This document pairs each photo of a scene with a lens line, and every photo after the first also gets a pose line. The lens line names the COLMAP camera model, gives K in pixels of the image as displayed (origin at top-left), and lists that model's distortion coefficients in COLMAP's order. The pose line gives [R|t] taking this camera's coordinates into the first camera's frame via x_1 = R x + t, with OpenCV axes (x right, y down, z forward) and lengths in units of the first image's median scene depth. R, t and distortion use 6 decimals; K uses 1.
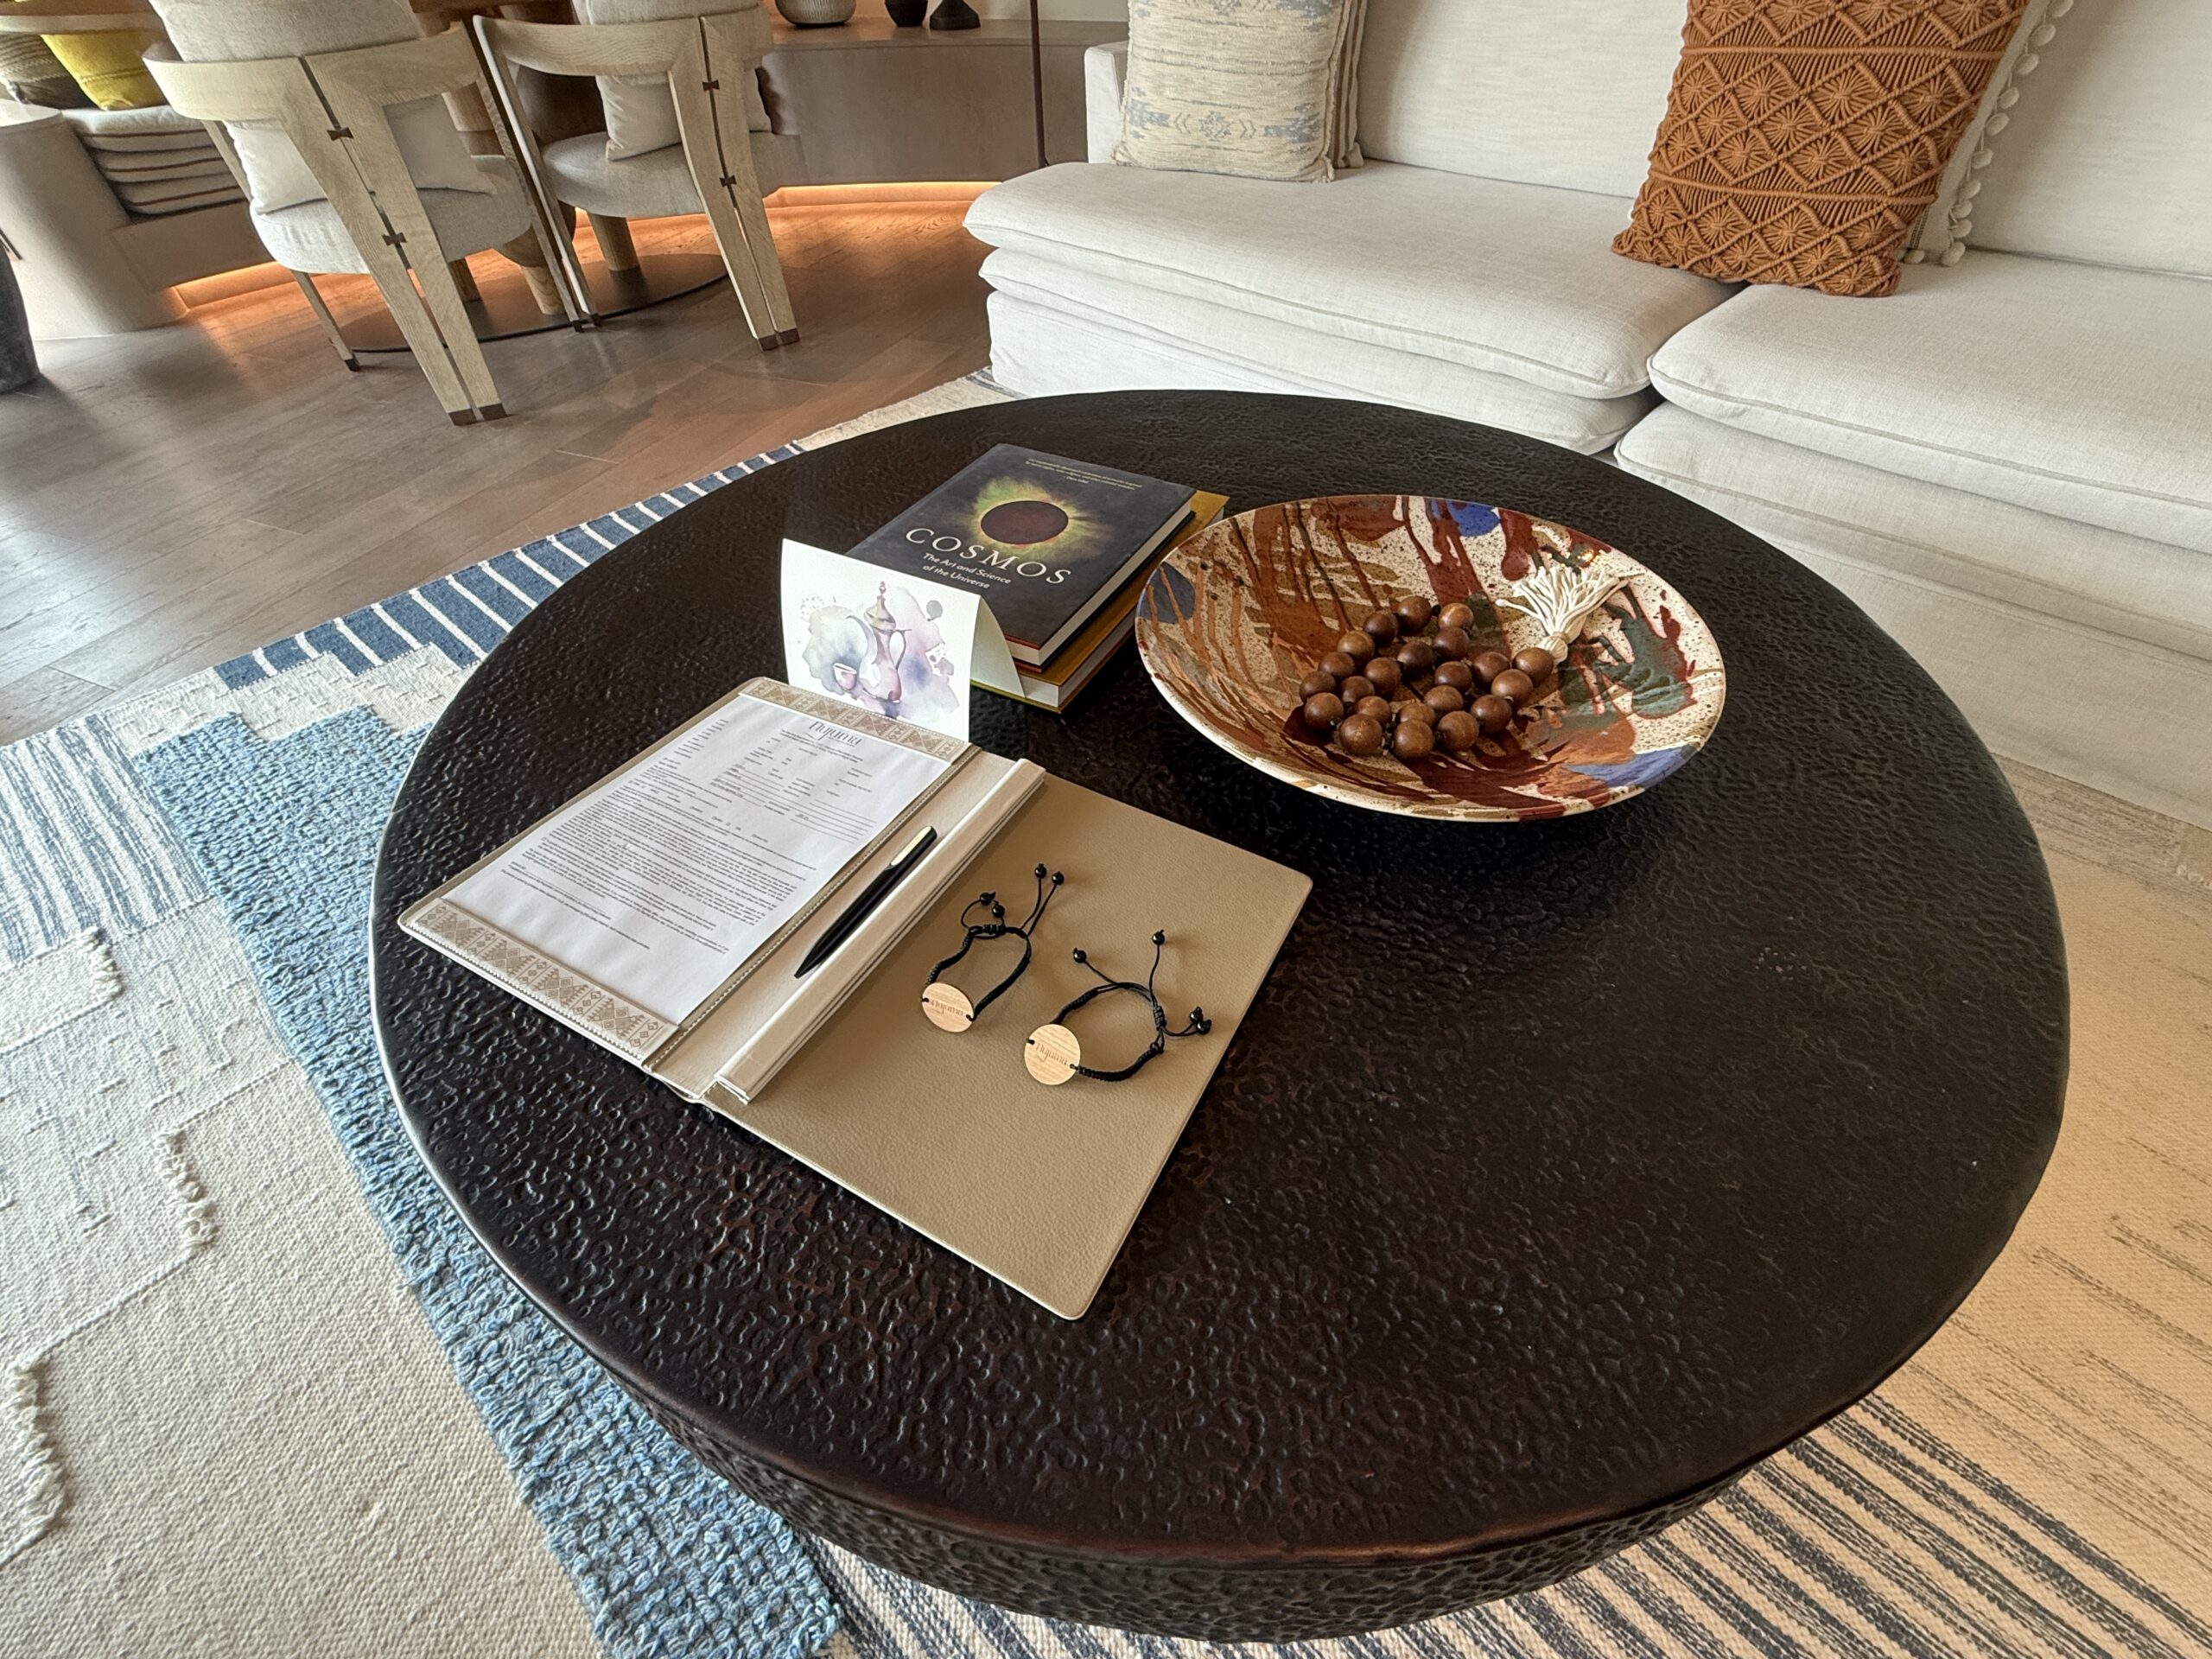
lens RADIAL K [[961.3, 0, 1102.9], [0, 961.3, 837.8], [0, 0, 1]] dist [0.003570, -0.001346]
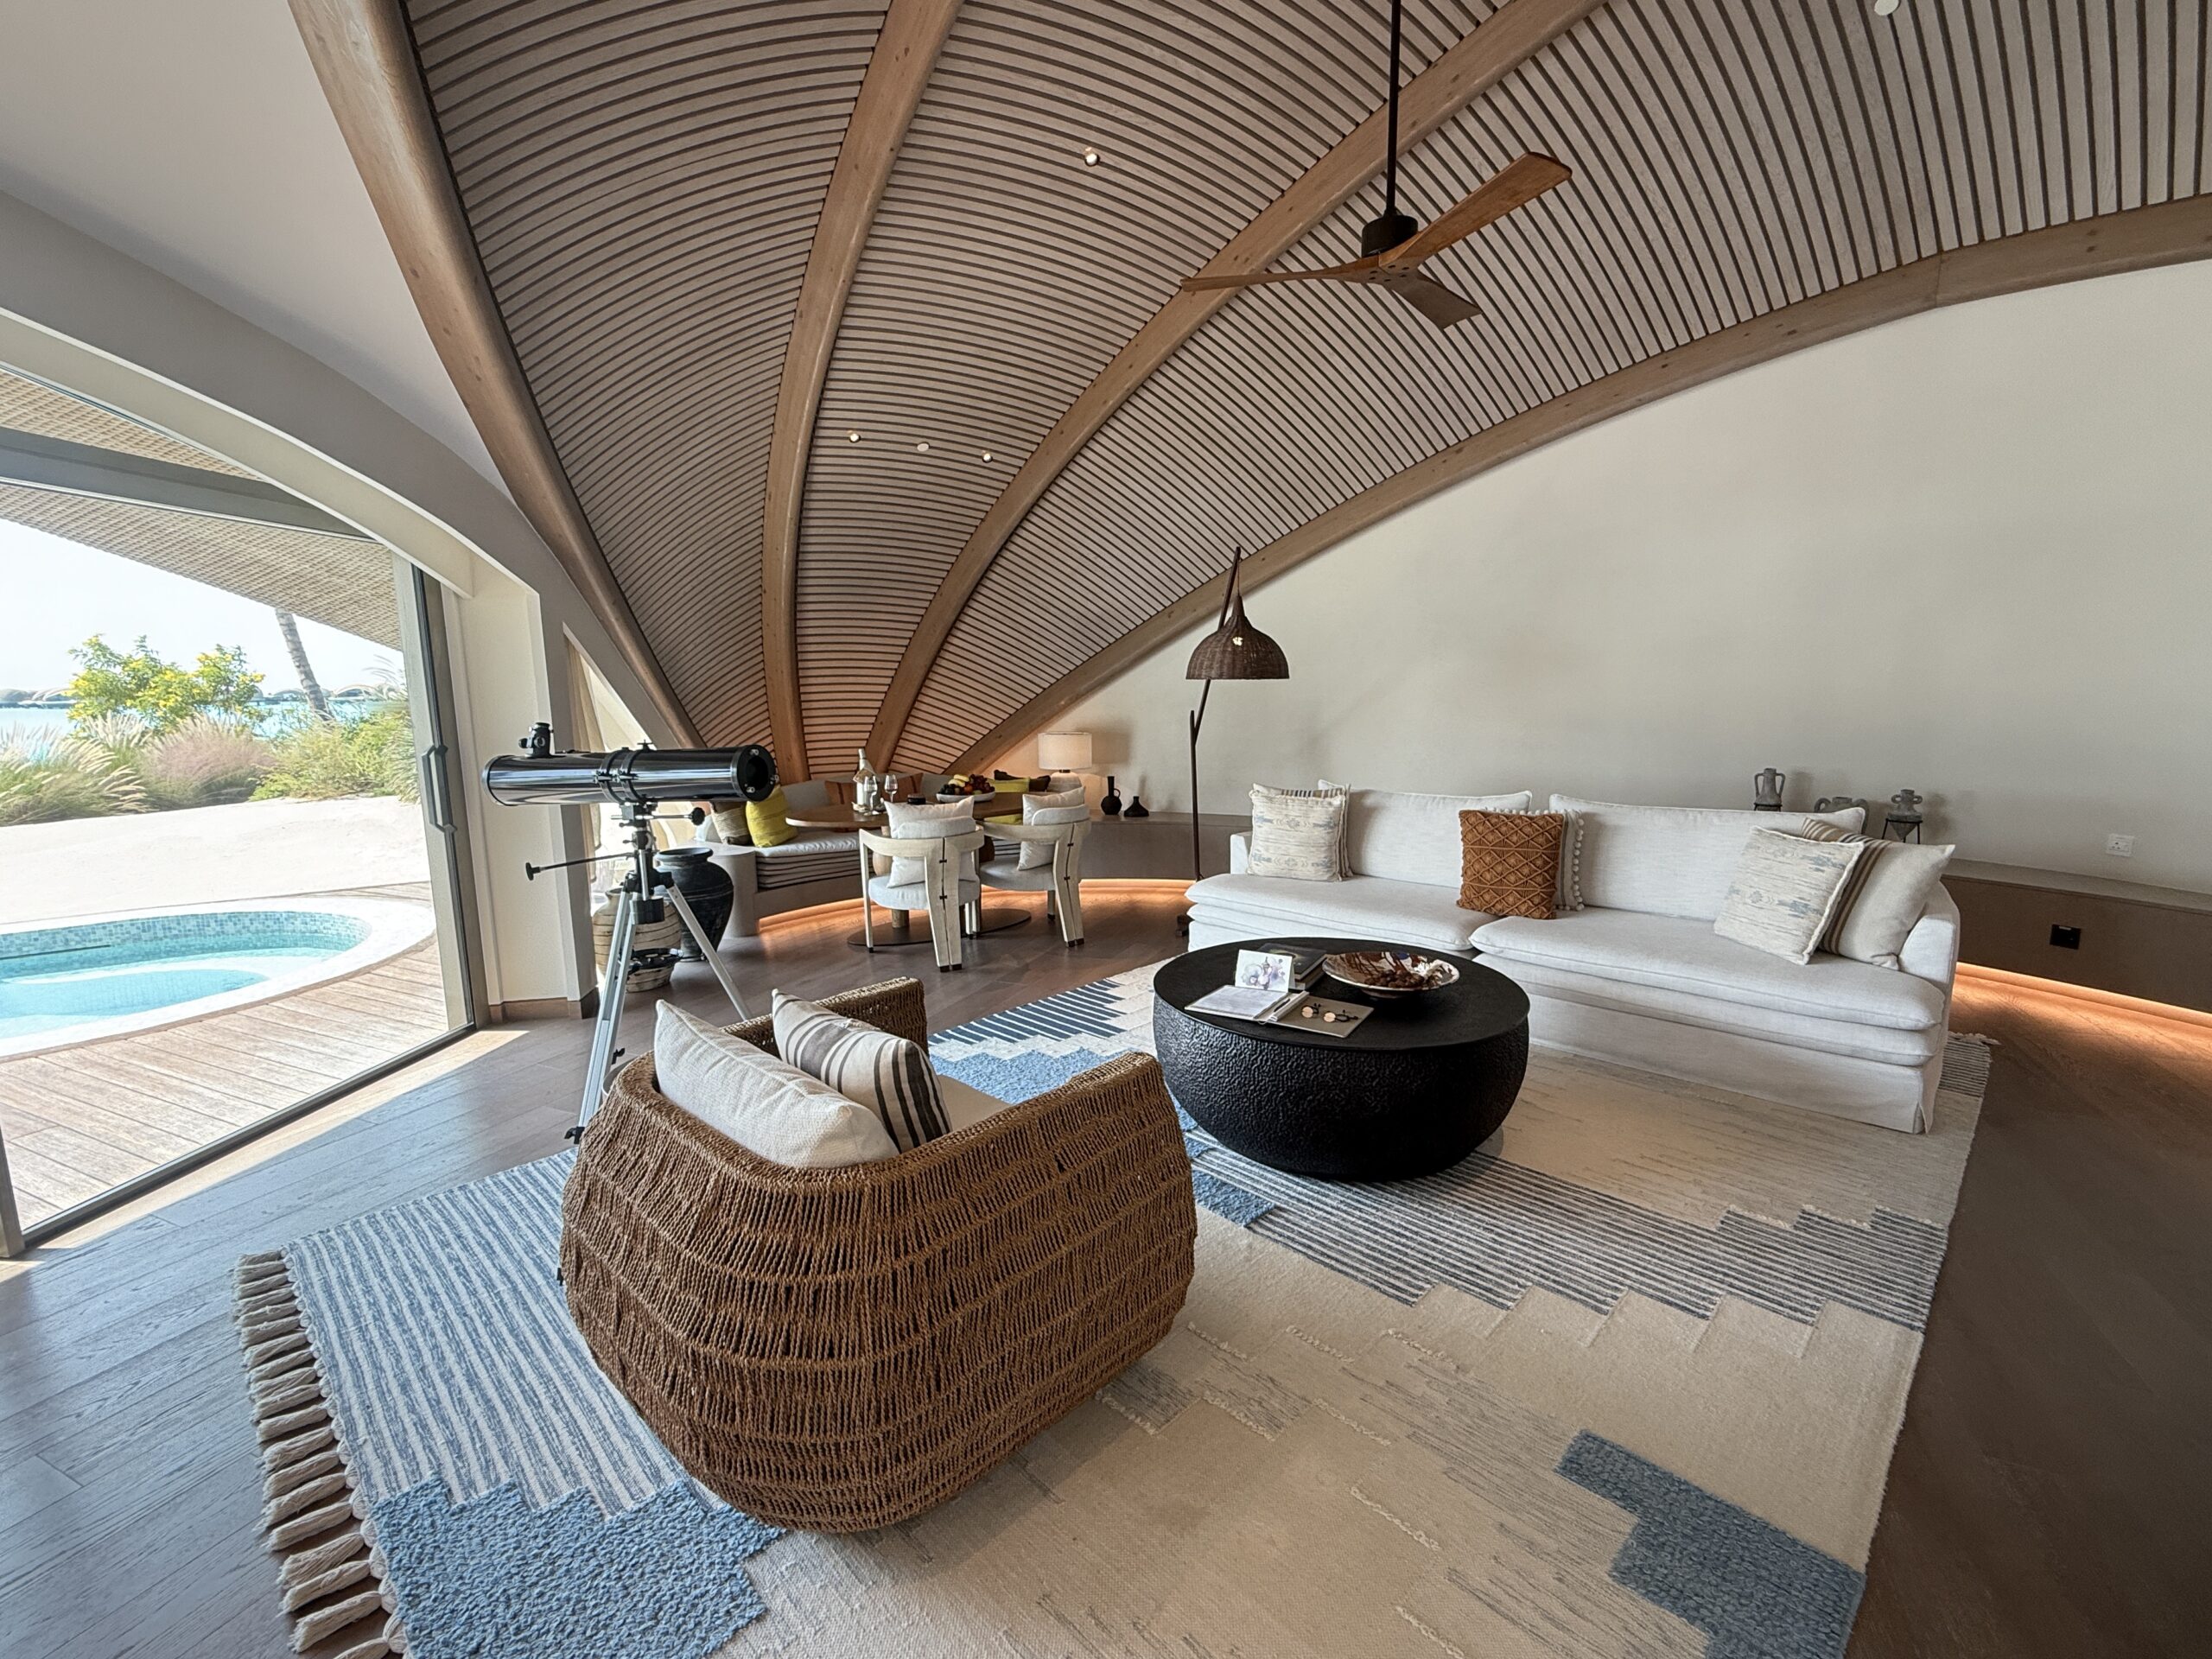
lens RADIAL K [[961.3, 0, 1110.7], [0, 961.3, 833.5], [0, 0, 1]] dist [0.003570, -0.001346]
pose [[0.999854, 0.011377, -0.012768, -0.361110], [-0.016767, 0.799191, -0.600843, 0.786104], [0.003368, 0.600969, 0.799265, -1.159348]]
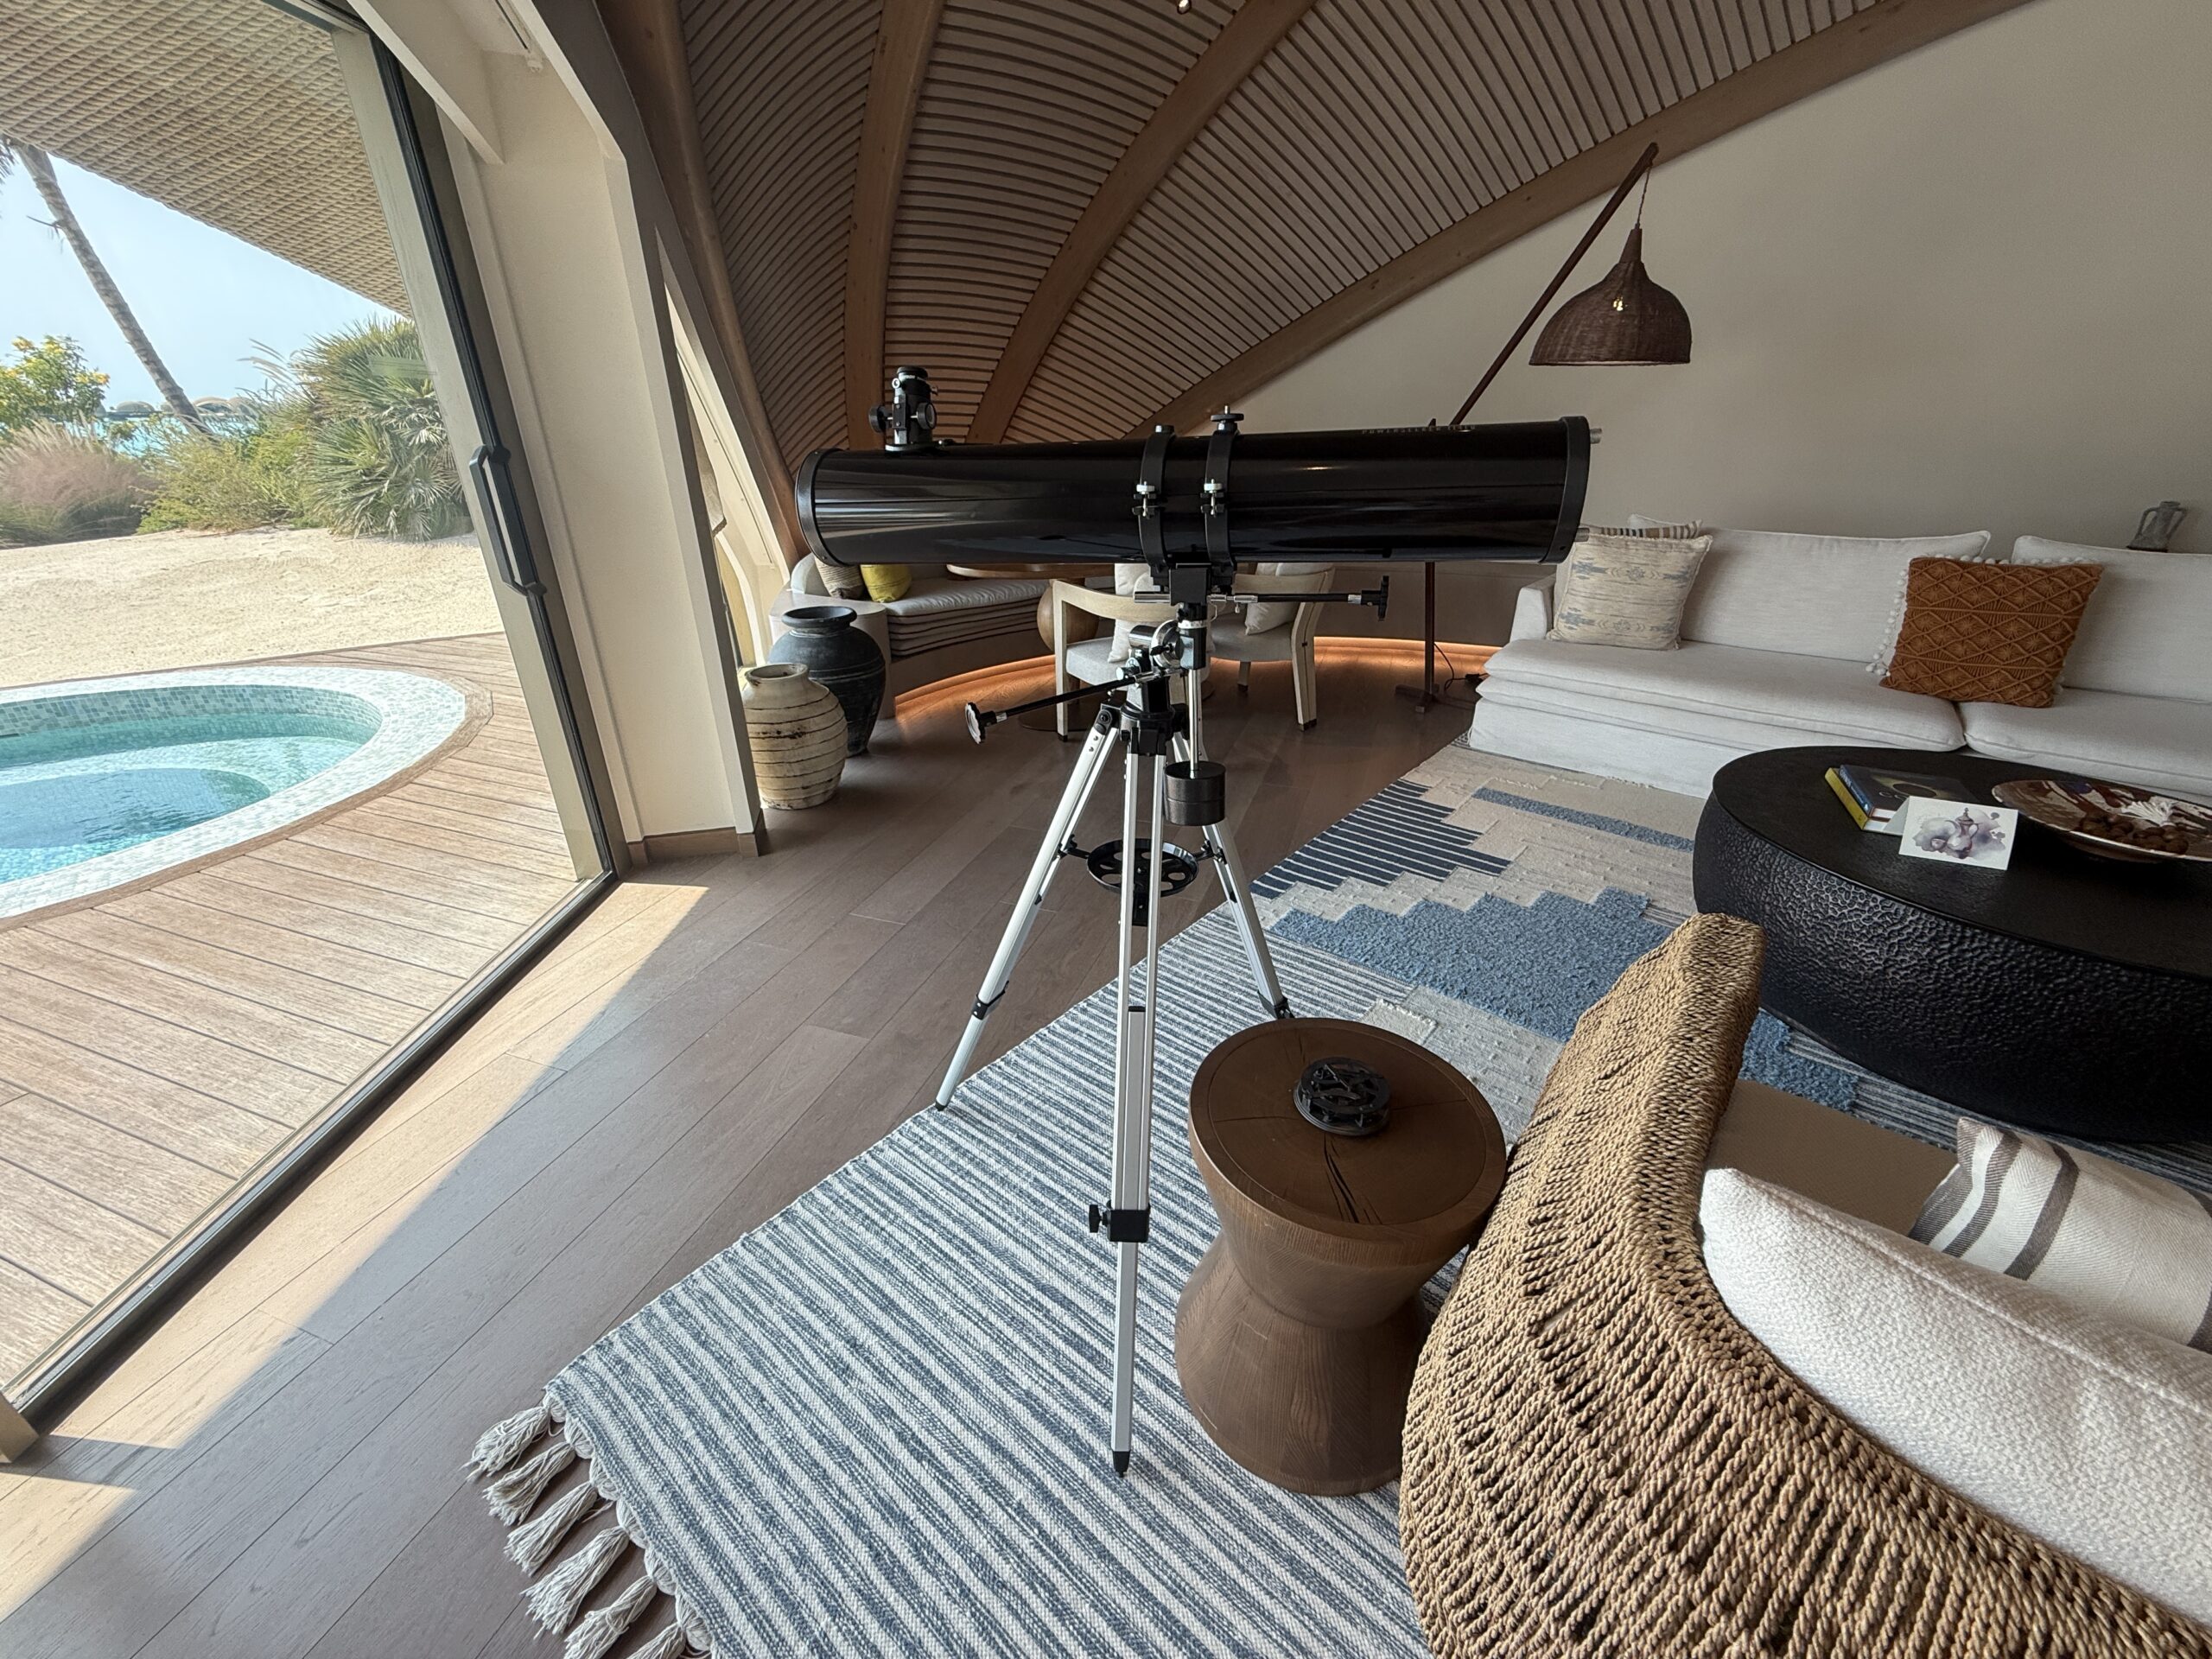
lens RADIAL K [[888.2, 0, 1105.2], [0, 888.2, 827.0], [0, 0, 1]] dist [-0.000500, 0.000980]
pose [[0.997717, -0.007116, 0.067158, -1.196516], [0.030375, 0.935450, -0.352150, 0.266028], [-0.060317, 0.353386, 0.933531, -0.522583]]
